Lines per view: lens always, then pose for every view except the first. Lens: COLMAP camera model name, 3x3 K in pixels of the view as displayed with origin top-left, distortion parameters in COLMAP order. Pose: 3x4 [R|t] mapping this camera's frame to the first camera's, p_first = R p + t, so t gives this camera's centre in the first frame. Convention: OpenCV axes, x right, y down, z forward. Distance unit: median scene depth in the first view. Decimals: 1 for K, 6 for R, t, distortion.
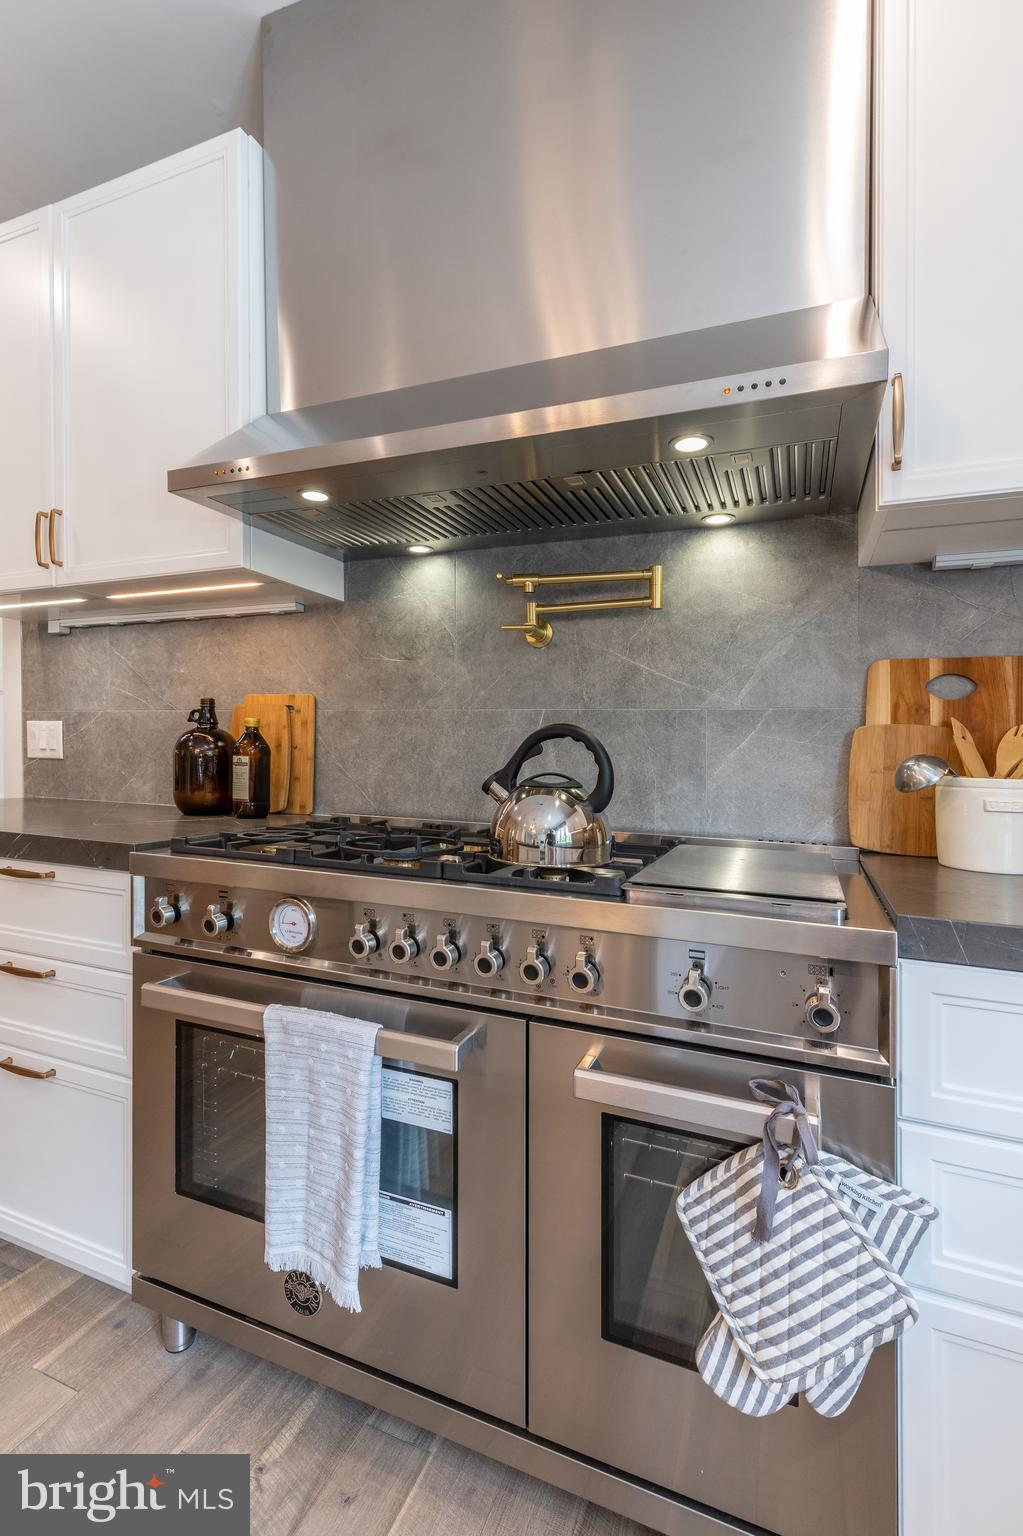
lens RADIAL K [[691.9, 0, 498.3], [0, 691.9, 751.8], [0, 0, 1]] dist [0.003293, -0.000699]
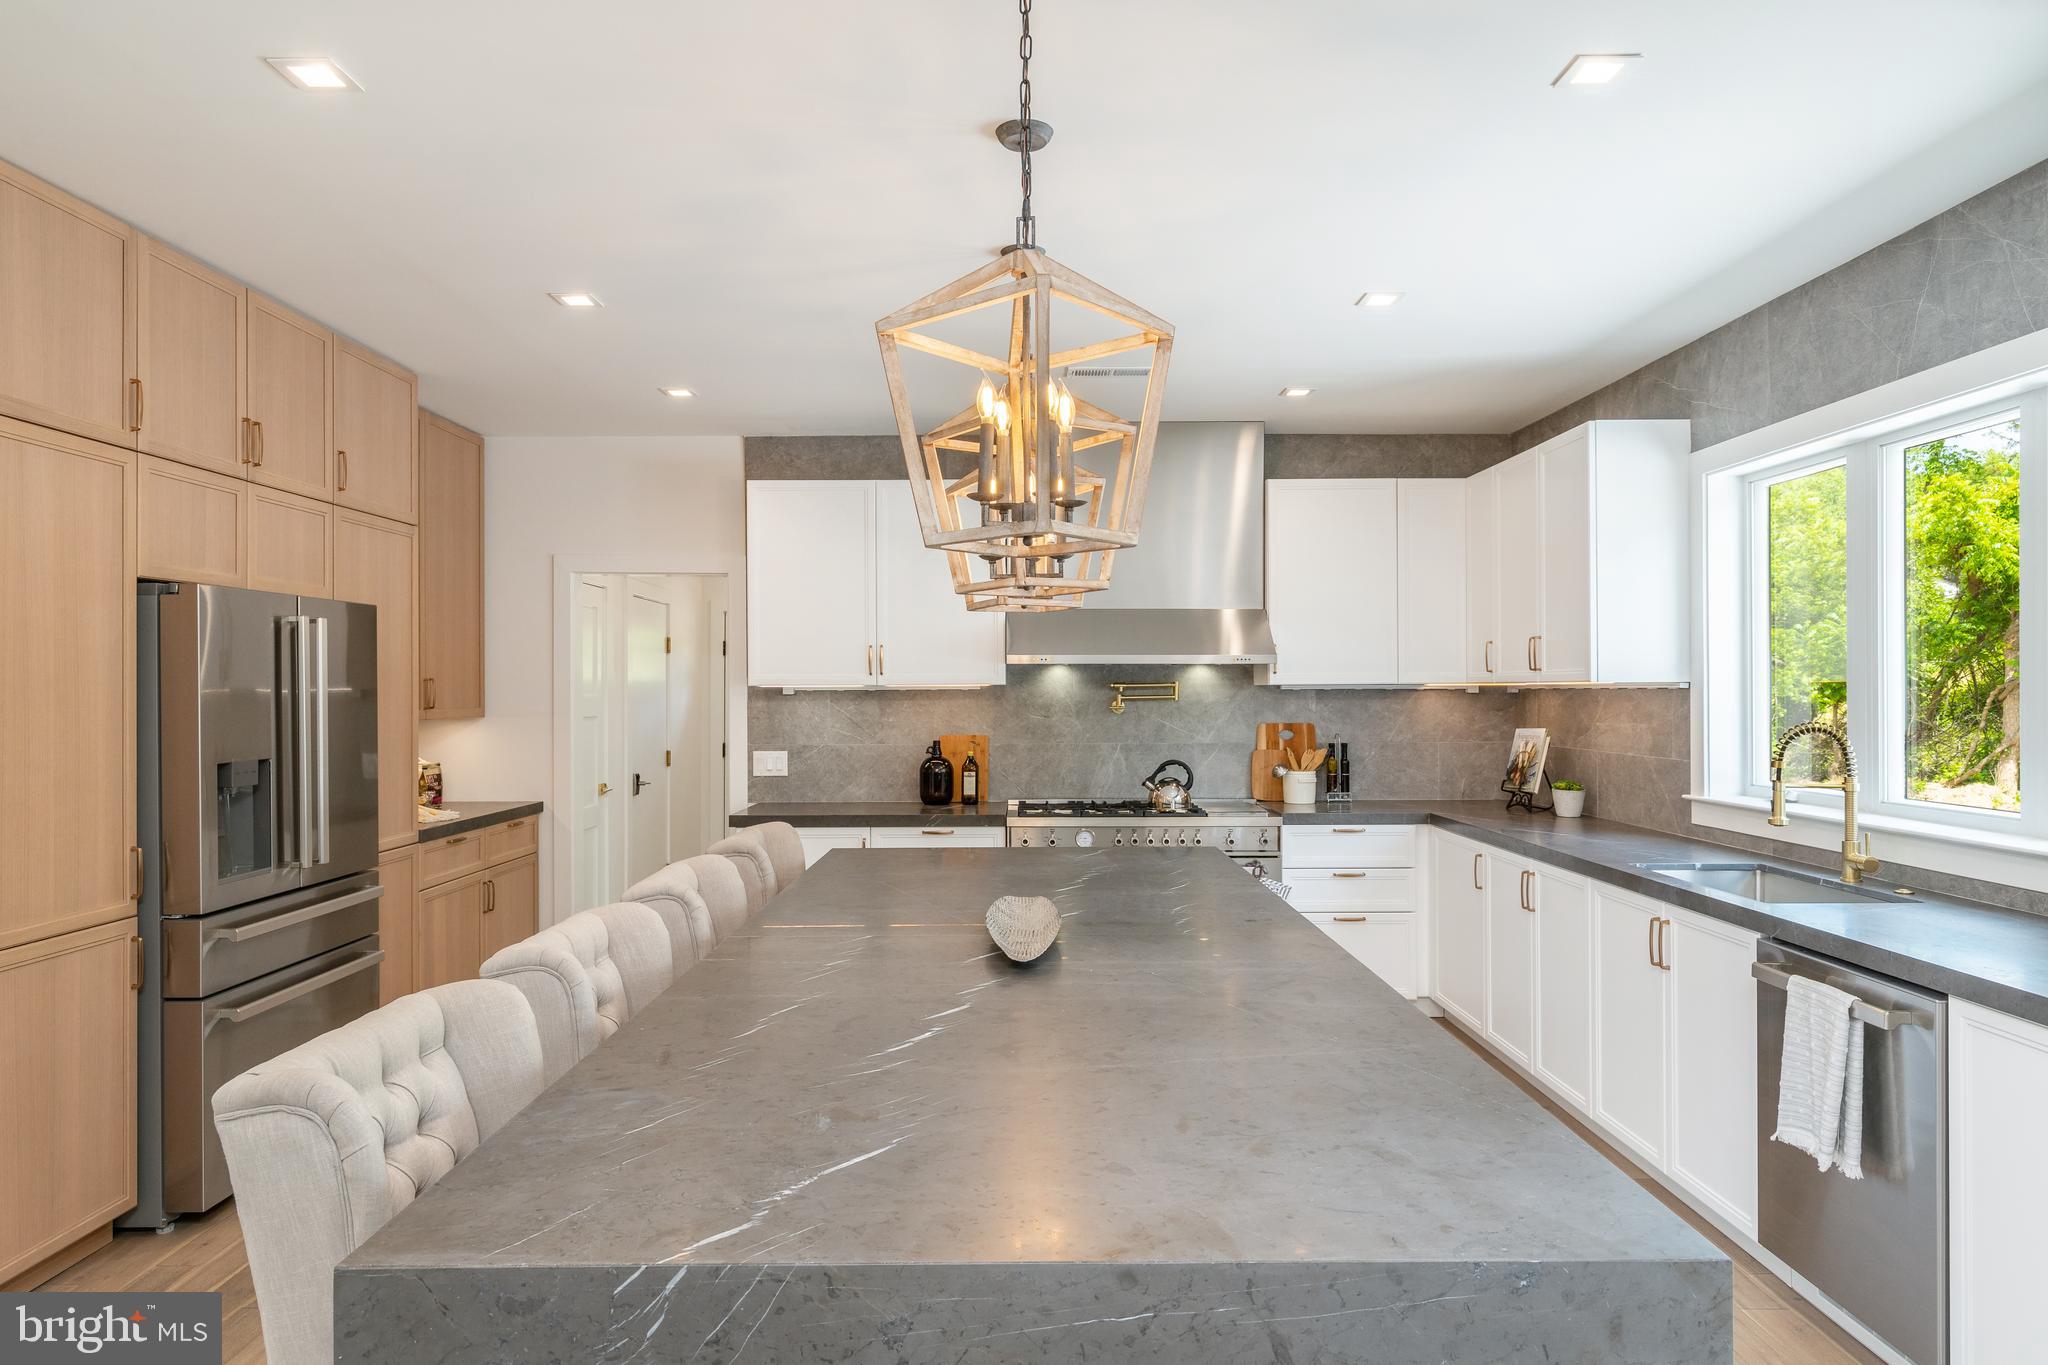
lens RADIAL K [[1276.3, 0, 1032.6], [0, 1276.3, 682.7], [0, 0, 1]] dist [-0.004314, -0.001506]
pose [[0.913231, -0.020224, 0.406939, -1.979221], [0.019839, 0.999790, 0.005165, -0.306767], [-0.406958, 0.003356, 0.913441, -2.734448]]
